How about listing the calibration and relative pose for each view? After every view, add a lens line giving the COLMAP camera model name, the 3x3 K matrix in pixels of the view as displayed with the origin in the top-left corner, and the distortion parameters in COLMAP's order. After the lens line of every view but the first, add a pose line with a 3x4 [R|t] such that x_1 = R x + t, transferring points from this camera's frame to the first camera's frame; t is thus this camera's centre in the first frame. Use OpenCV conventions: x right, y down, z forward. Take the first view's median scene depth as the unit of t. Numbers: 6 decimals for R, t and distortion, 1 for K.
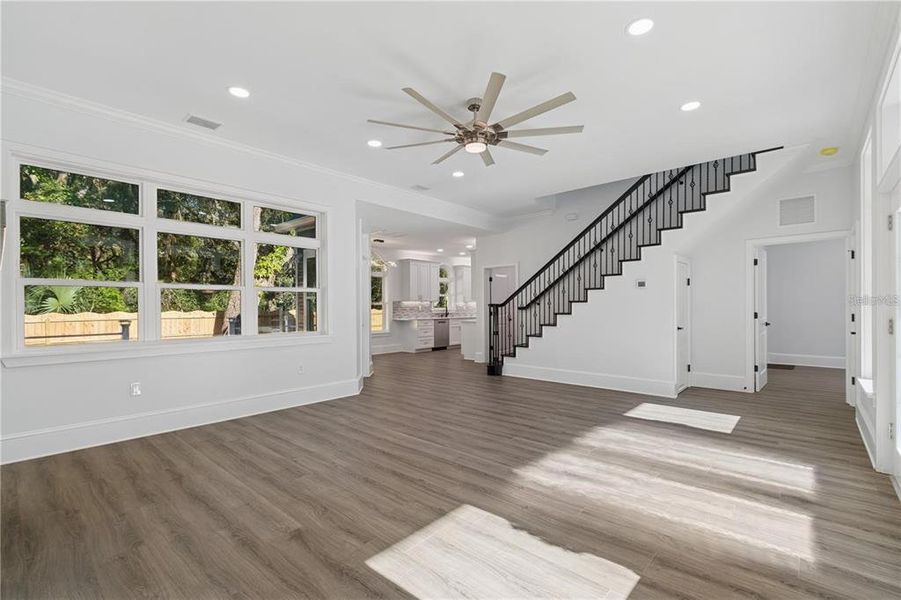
lens RADIAL K [[399.9, 0, 428.2], [0, 399.9, 307.1], [0, 0, 1]] dist [-0.000260, -0.000288]
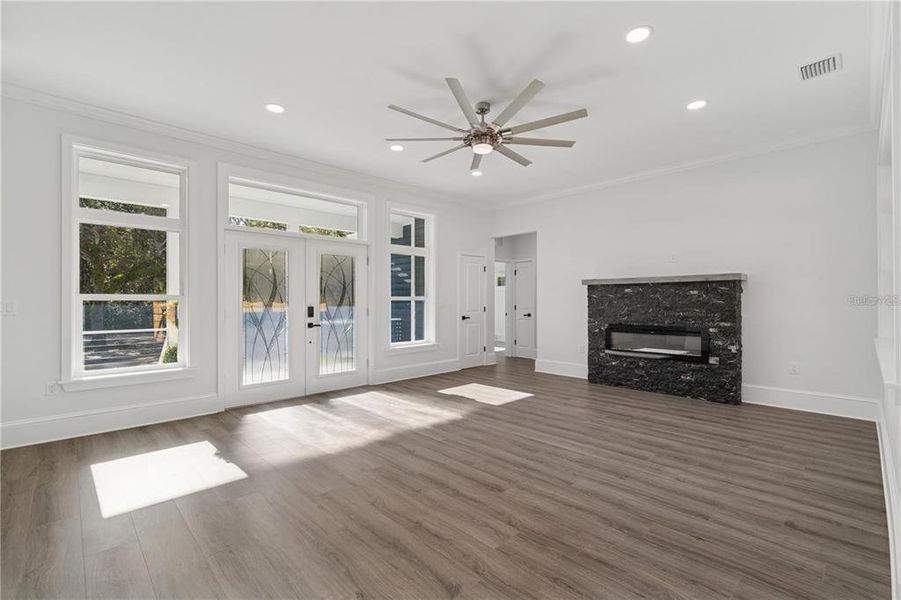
lens RADIAL K [[405.8, 0, 446.6], [0, 405.8, 298.0], [0, 0, 1]] dist [0.000727, 0.000011]
pose [[-0.999604, 0.006695, 0.027337, 0.173455], [0.006585, 0.999970, -0.004097, -0.006685], [-0.027364, -0.003916, -0.999618, 1.920942]]
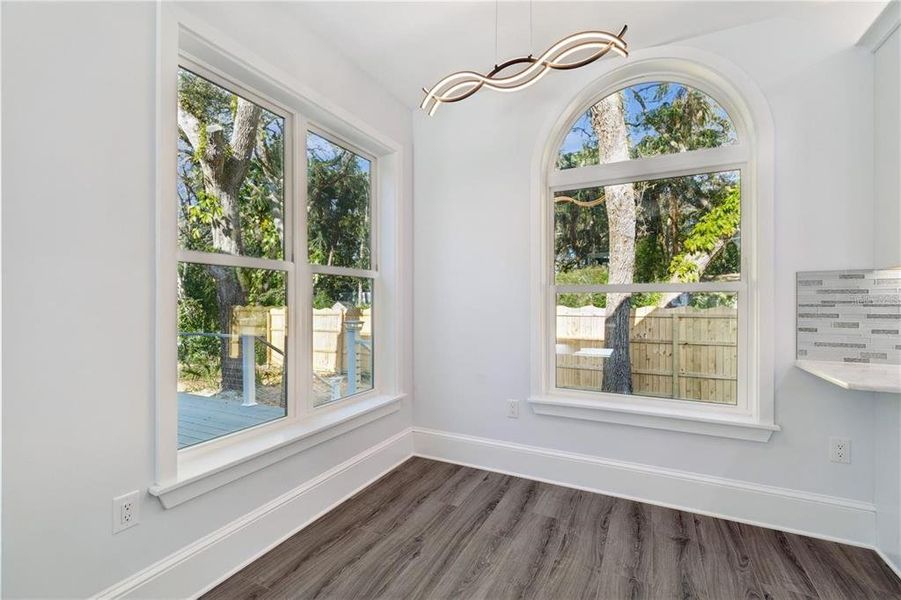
lens RADIAL K [[405.8, 0, 446.6], [0, 405.8, 298.0], [0, 0, 1]] dist [0.000727, 0.000011]
pose [[0.327556, -0.003073, -0.944827, 0.135641], [-0.001408, 0.999992, -0.003741, -0.008259], [0.944831, 0.002556, 0.327550, 2.247502]]
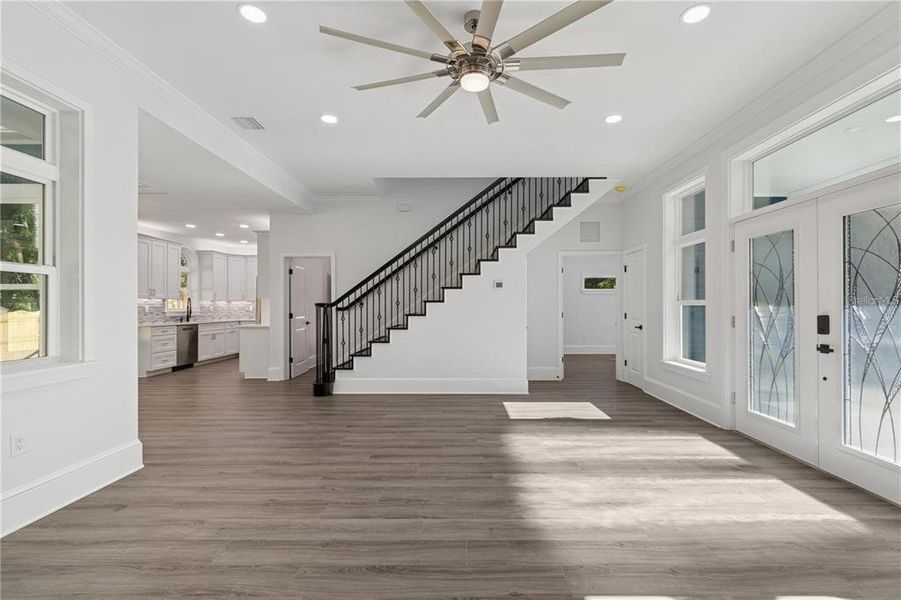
lens RADIAL K [[416.1, 0, 455.0], [0, 416.1, 306.3], [0, 0, 1]] dist [0.002281, -0.000220]
pose [[0.730346, 0.004700, 0.683061, -0.380267], [-0.001650, 0.999986, -0.005117, 0.002780], [-0.683076, 0.002610, 0.730343, 0.448205]]
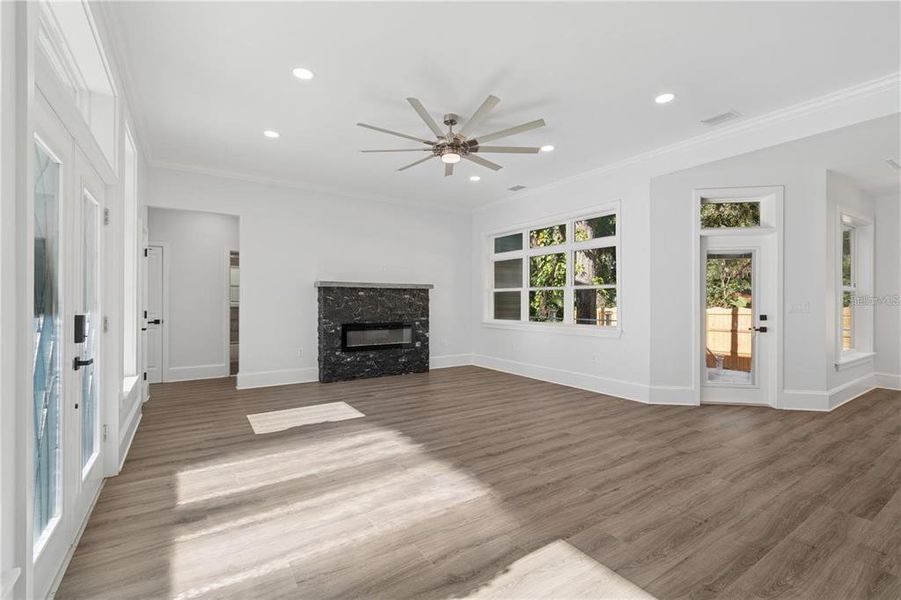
lens RADIAL K [[397.8, 0, 472.7], [0, 397.8, 300.0], [0, 0, 1]] dist [0.001768, 0.000301]
pose [[-0.176072, -0.002207, -0.984375, 1.110234], [-0.002941, 0.999994, -0.001716, -0.006966], [0.984373, 0.002593, -0.176078, 1.164076]]
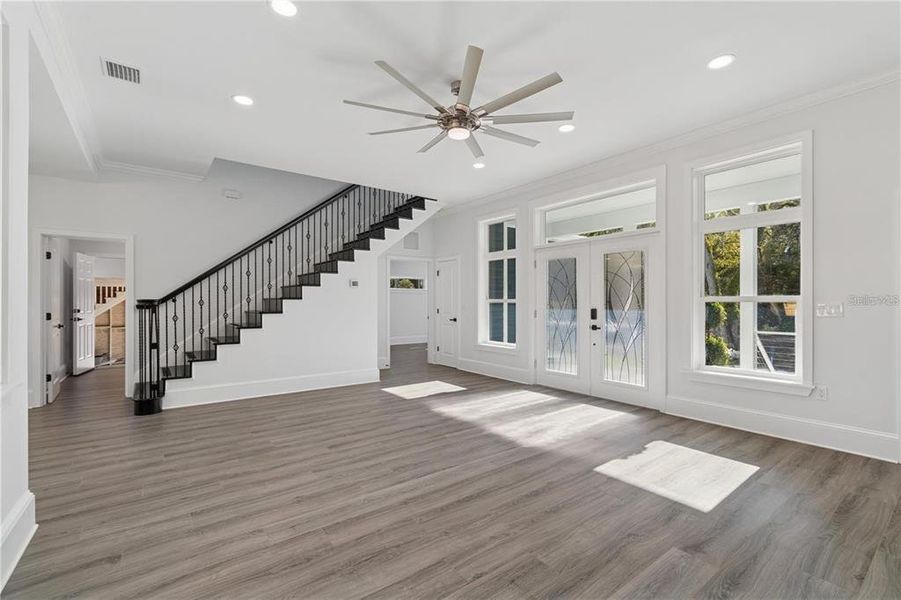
lens RADIAL K [[411.5, 0, 463.4], [0, 411.5, 302.1], [0, 0, 1]] dist [0.001643, -0.000174]
pose [[0.145825, 0.005889, 0.989293, -0.772674], [0.001513, 0.999980, -0.006176, -0.000290], [-0.989309, 0.002397, 0.145813, 0.788591]]
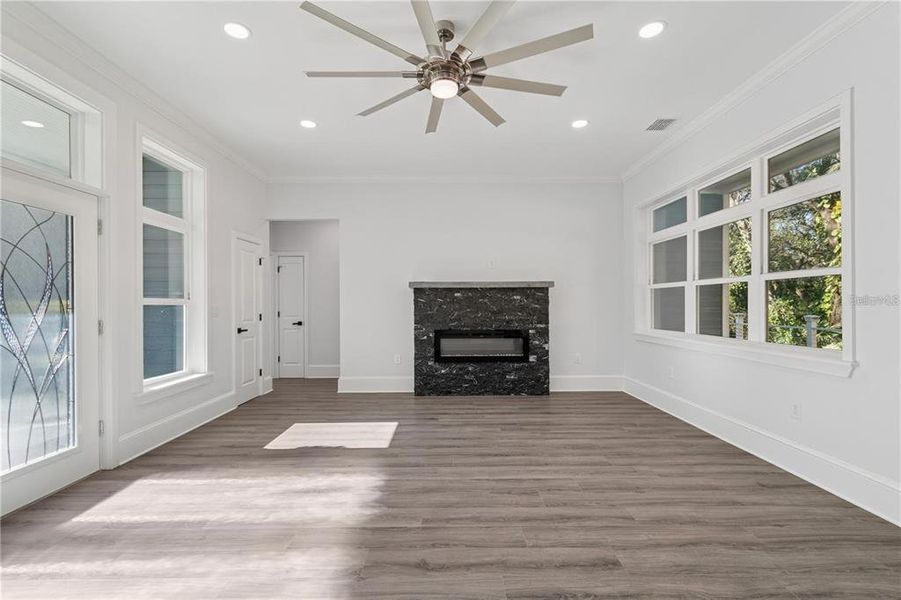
lens RADIAL K [[416.1, 0, 455.0], [0, 416.1, 306.3], [0, 0, 1]] dist [0.002281, -0.000220]
pose [[-0.700719, 0.009162, -0.713378, 0.613325], [0.004732, 0.999955, 0.008195, -0.006730], [0.713422, 0.002367, -0.700731, 1.442328]]
